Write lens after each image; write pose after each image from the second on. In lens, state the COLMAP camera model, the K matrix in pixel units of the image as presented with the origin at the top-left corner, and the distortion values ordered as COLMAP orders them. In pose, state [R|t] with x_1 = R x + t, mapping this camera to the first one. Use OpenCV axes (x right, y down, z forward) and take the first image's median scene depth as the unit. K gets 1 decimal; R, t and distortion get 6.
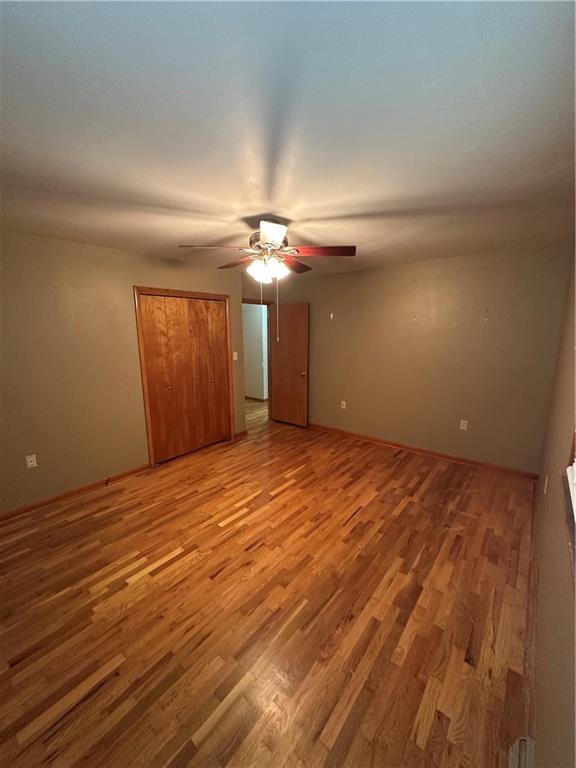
lens RADIAL K [[308.6, 0, 287.6], [0, 308.6, 386.5], [0, 0, 1]] dist [-0.000126, 0.000218]
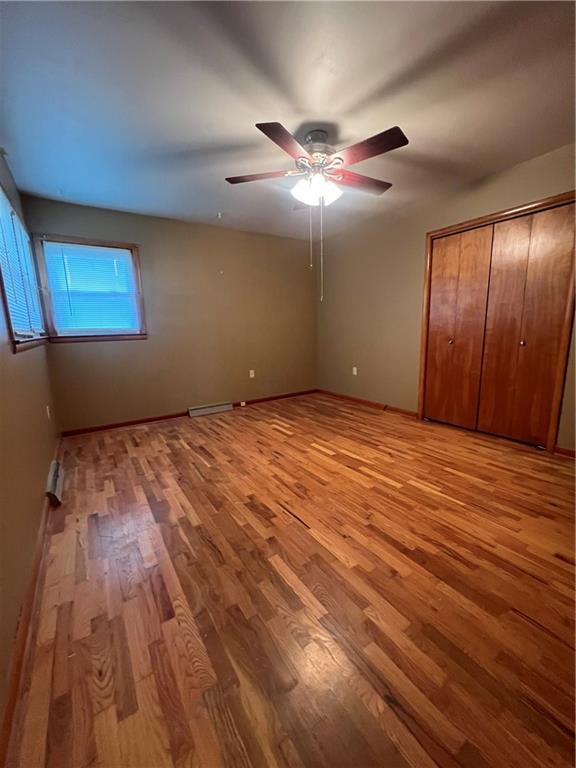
lens RADIAL K [[306.9, 0, 287.2], [0, 306.9, 382.5], [0, 0, 1]] dist [0.000509, -0.000065]
pose [[-0.298559, 0.184011, -0.936484, 0.761655], [-0.147513, 0.960548, 0.235768, -0.026539], [0.942922, 0.208534, -0.259637, 1.043428]]
